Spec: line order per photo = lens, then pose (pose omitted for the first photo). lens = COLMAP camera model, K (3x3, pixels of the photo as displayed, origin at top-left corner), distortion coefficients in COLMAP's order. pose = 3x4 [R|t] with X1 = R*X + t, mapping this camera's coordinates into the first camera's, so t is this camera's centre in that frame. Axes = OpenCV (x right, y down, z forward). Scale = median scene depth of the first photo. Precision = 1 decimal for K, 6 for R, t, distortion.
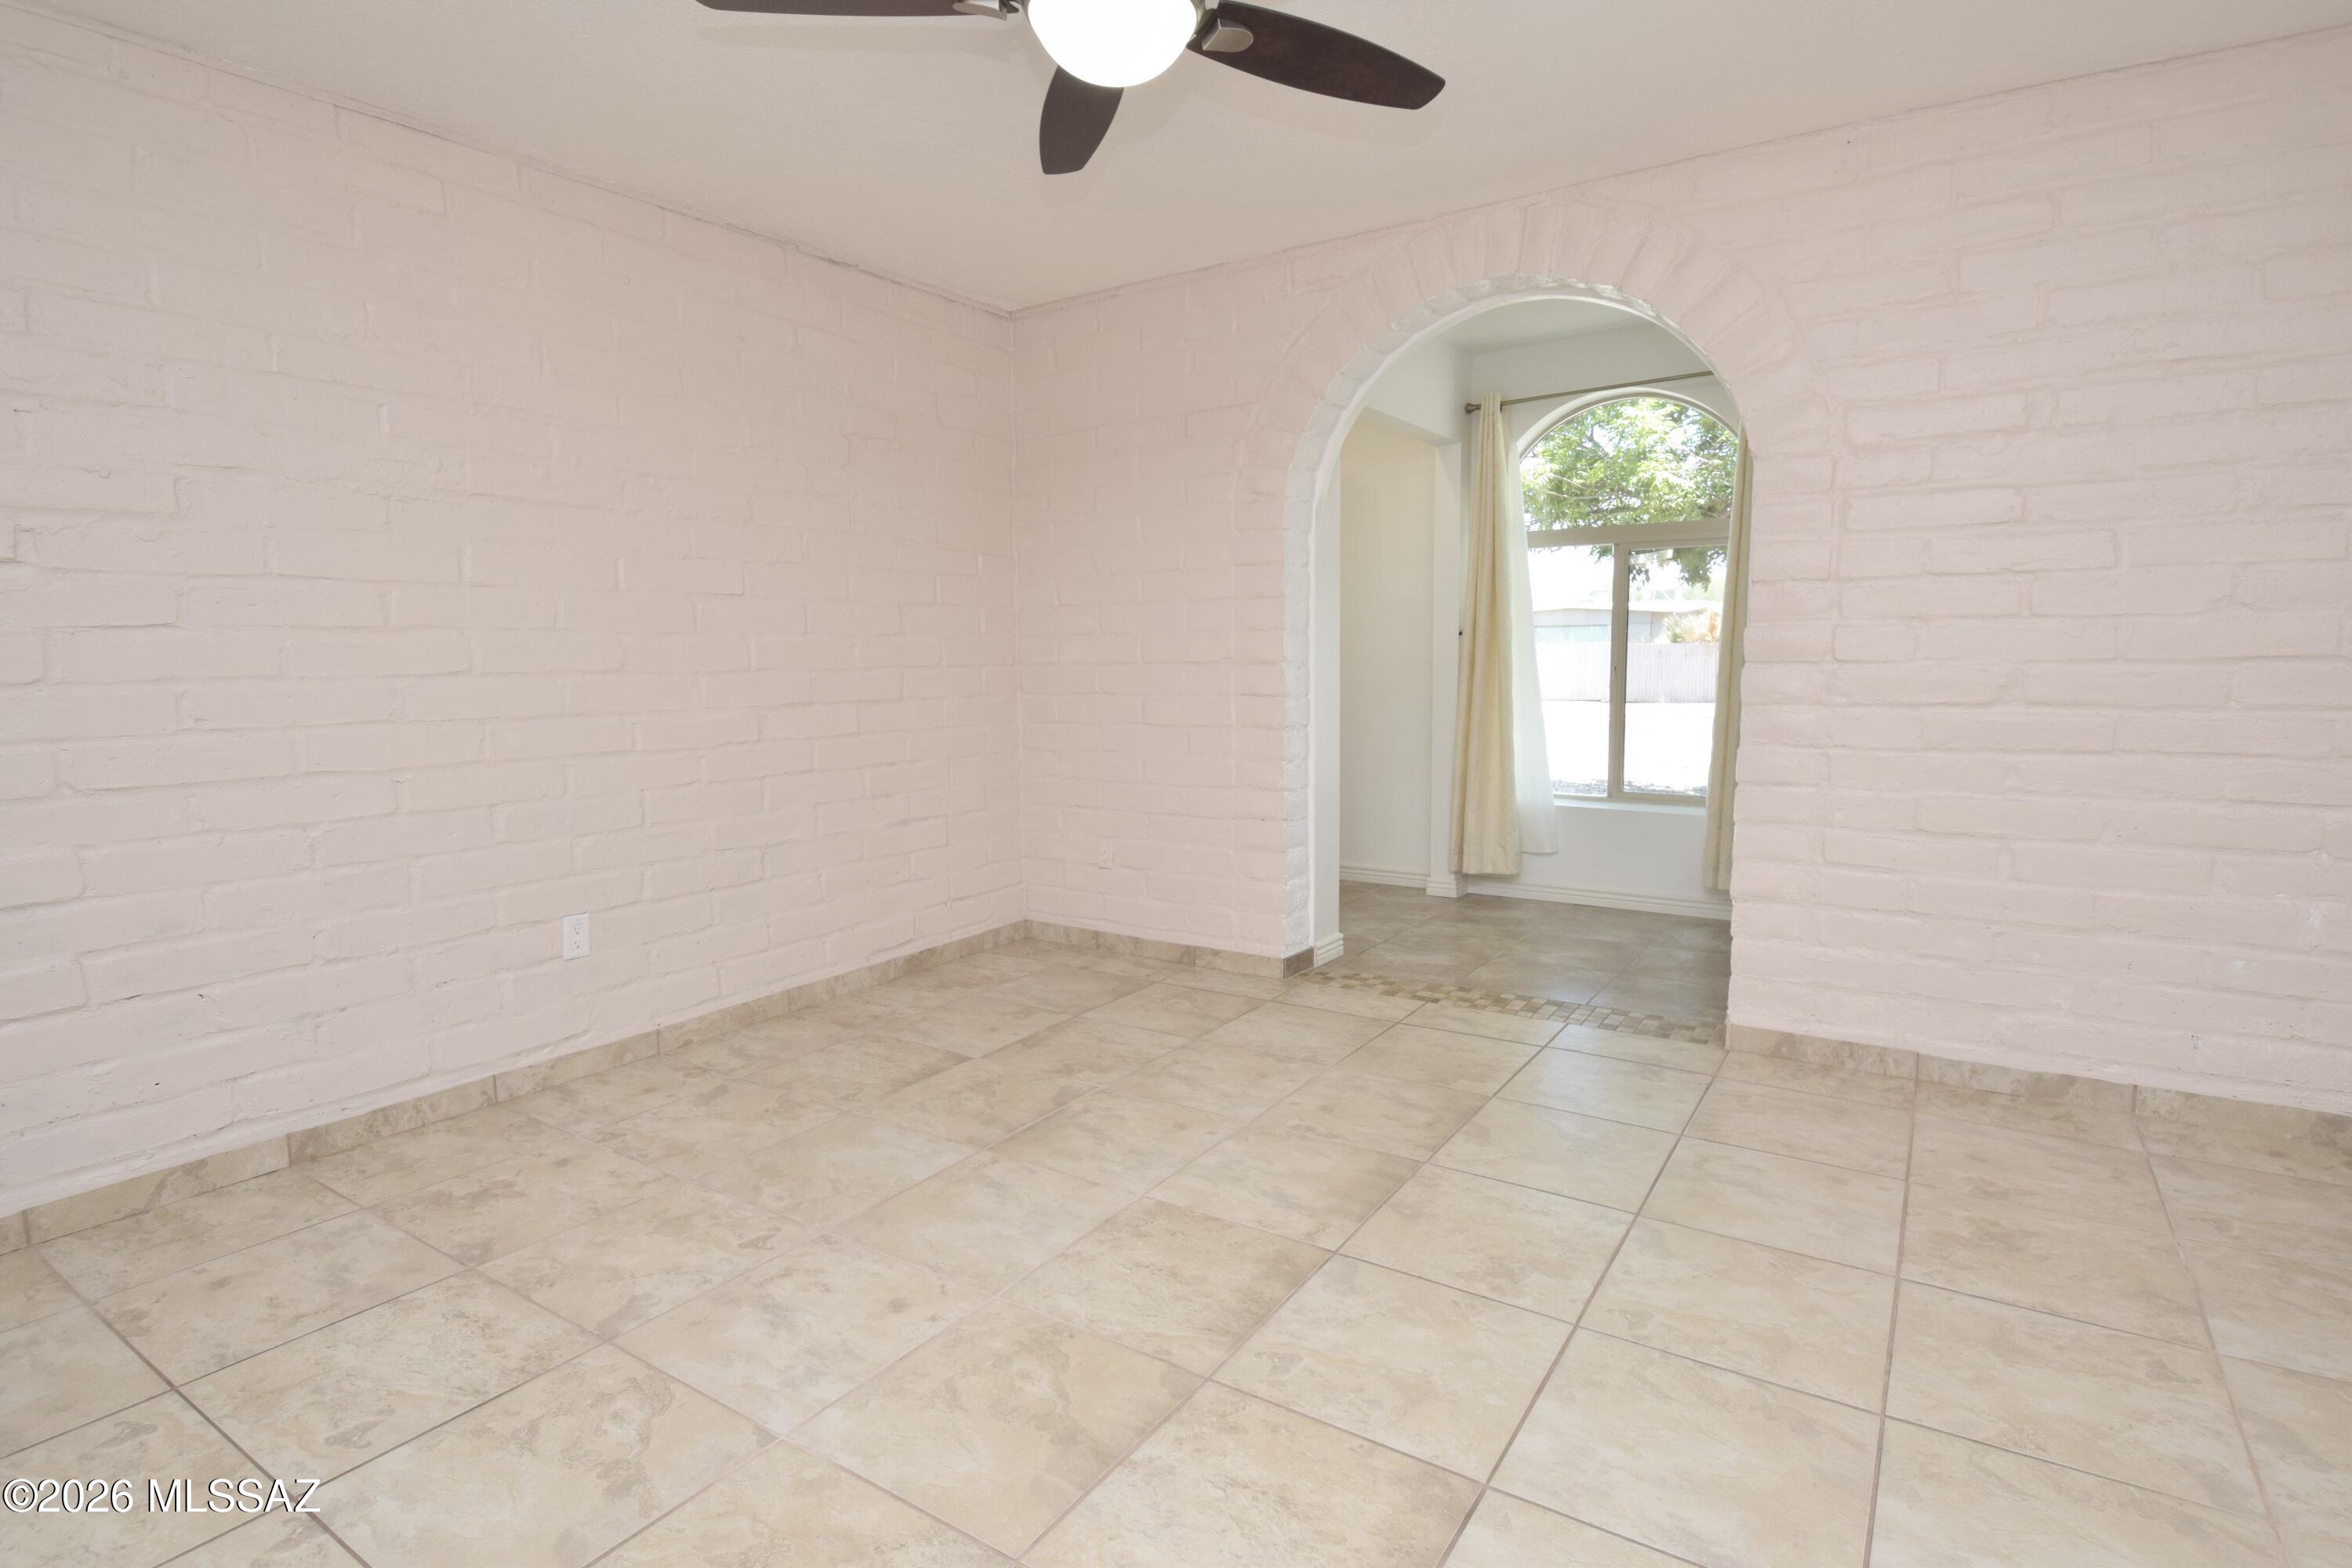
lens RADIAL K [[1194.4, 0, 1202.6], [0, 1194.4, 774.2], [0, 0, 1]] dist [0.021521, -0.028927]
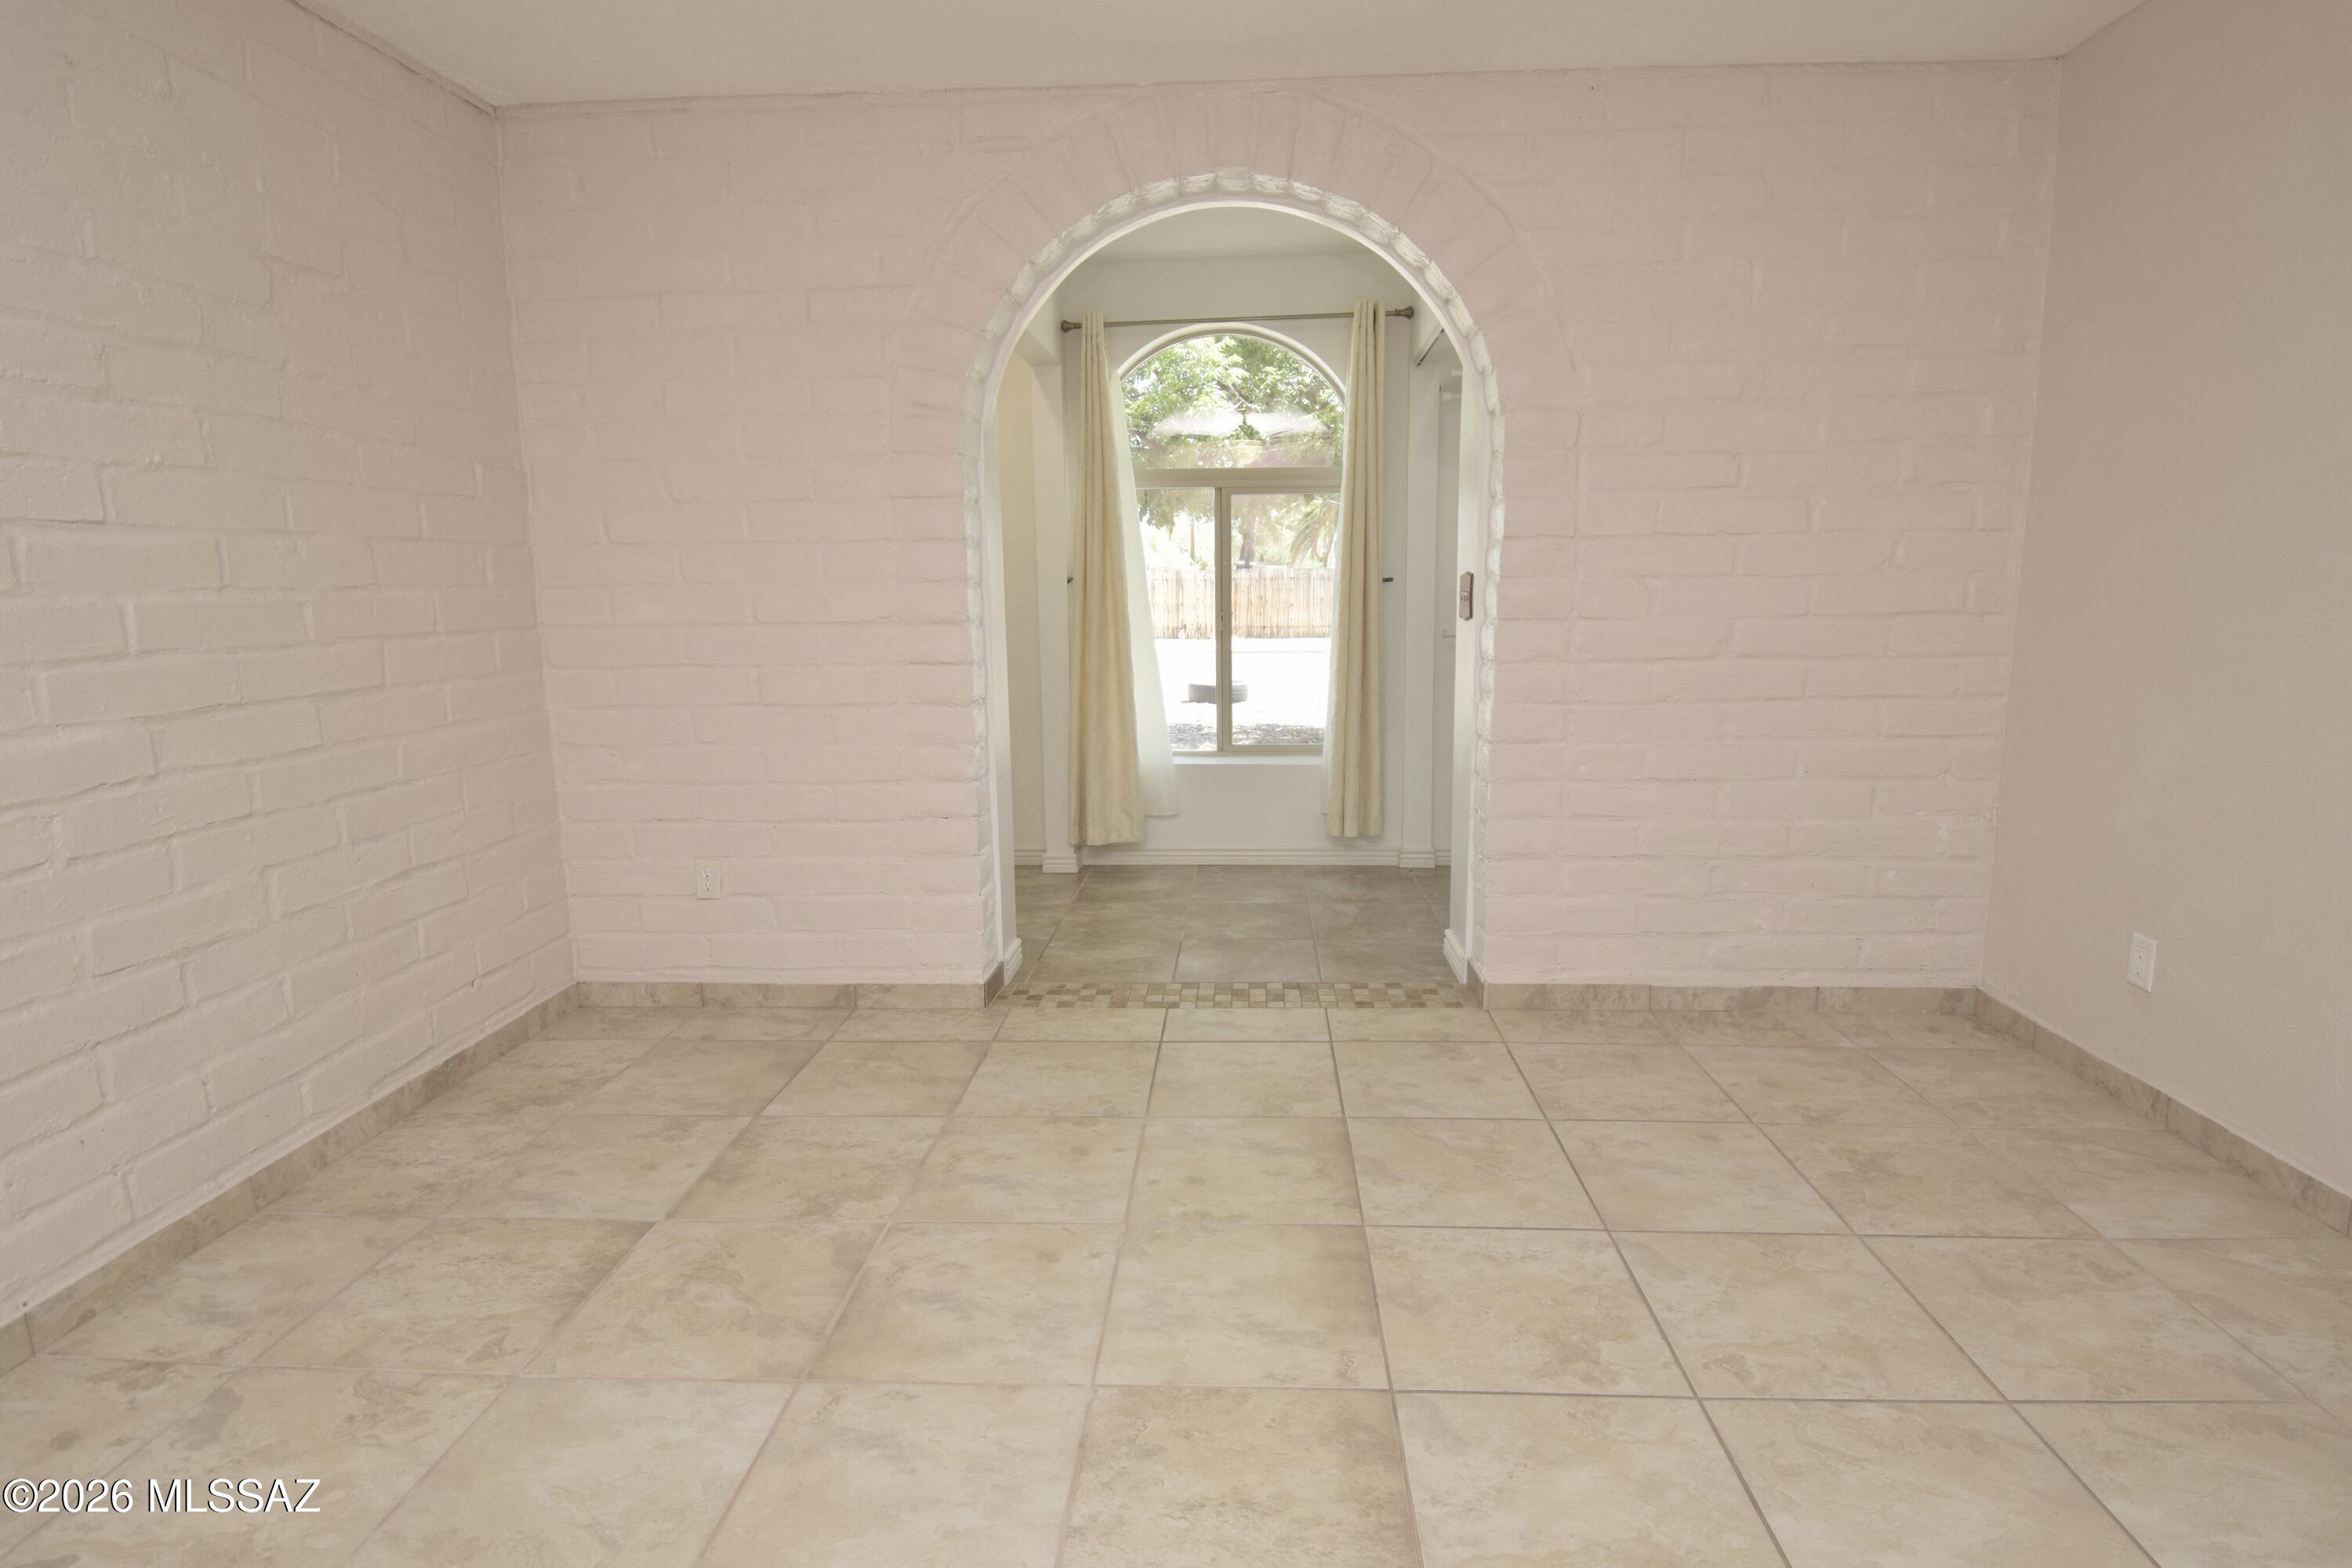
lens RADIAL K [[1187.9, 0, 1202.1], [0, 1187.9, 770.2], [0, 0, 1]] dist [0.021778, -0.027925]
pose [[0.860302, -0.078620, 0.503686, -0.220873], [0.052525, 0.996448, 0.065822, -0.041041], [-0.507071, -0.030171, 0.861376, 0.243410]]
